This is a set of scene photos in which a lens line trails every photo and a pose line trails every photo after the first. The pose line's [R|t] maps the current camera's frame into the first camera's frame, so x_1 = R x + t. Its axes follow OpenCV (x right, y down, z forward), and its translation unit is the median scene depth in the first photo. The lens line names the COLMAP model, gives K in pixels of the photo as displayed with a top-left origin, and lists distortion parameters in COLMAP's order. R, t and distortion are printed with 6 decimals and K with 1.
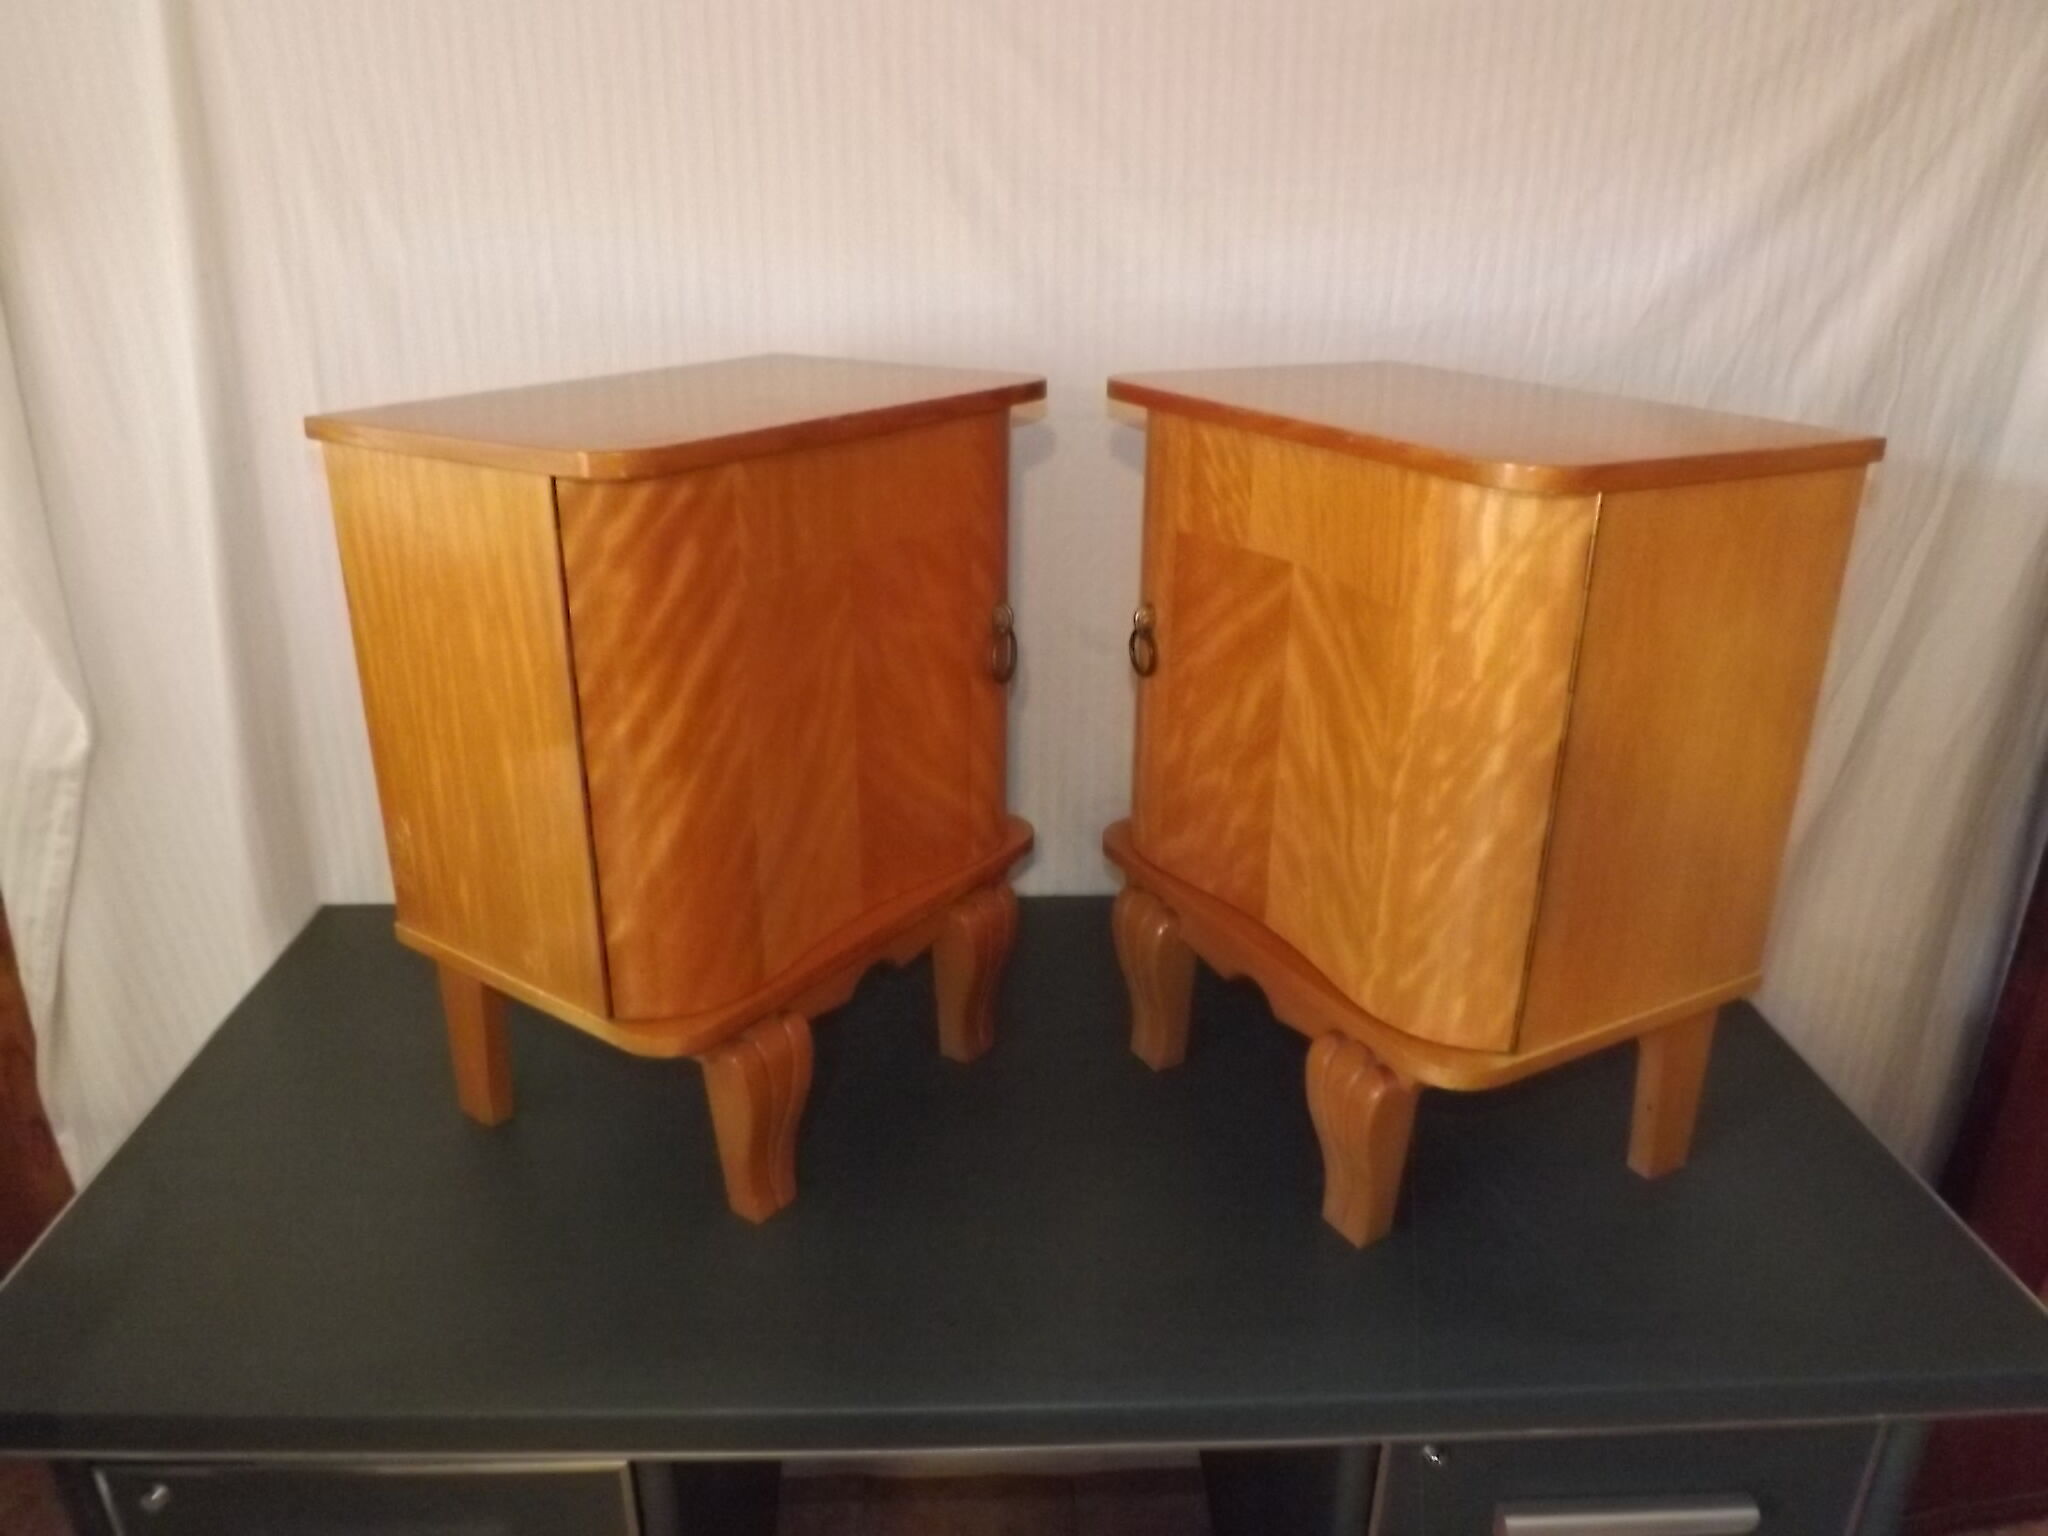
lens RADIAL K [[1453.5, 0, 1024.0], [0, 1453.5, 768.0], [0, 0, 1]] dist [-0.072951, 0.000159]
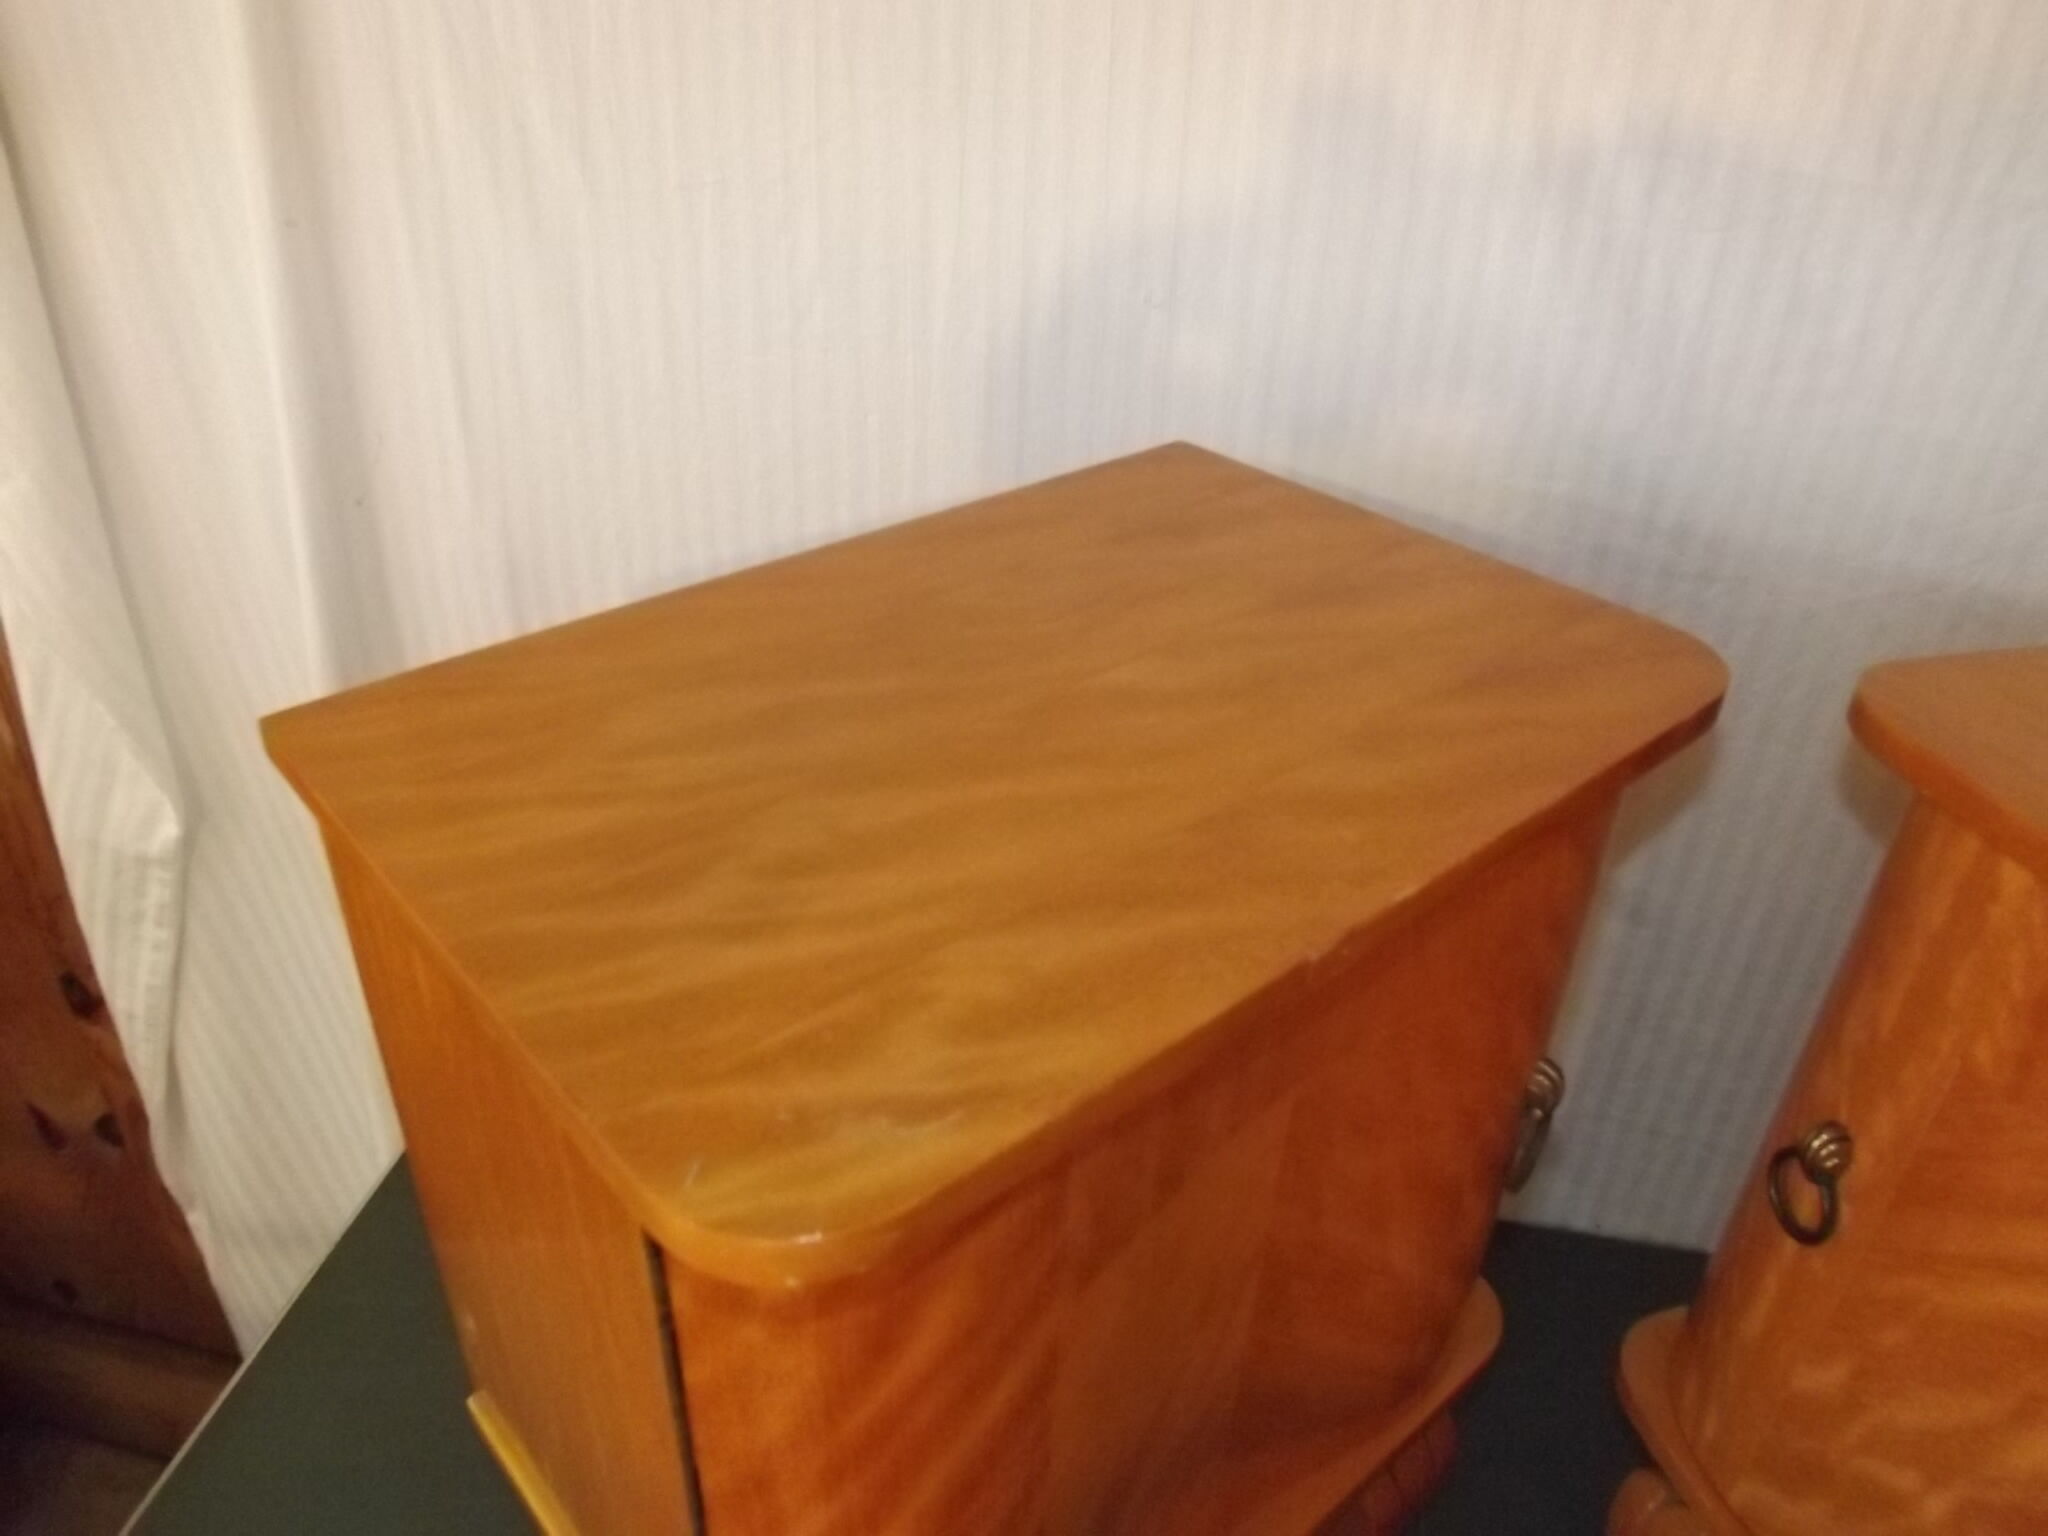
lens RADIAL K [[1453.5, 0, 1024.0], [0, 1453.5, 768.0], [0, 0, 1]] dist [-0.072951, 0.000159]
pose [[0.970883, 0.145138, -0.190582, -0.097436], [-0.110827, 0.977443, 0.179785, -0.242669], [0.212377, -0.153428, 0.965068, 0.391620]]
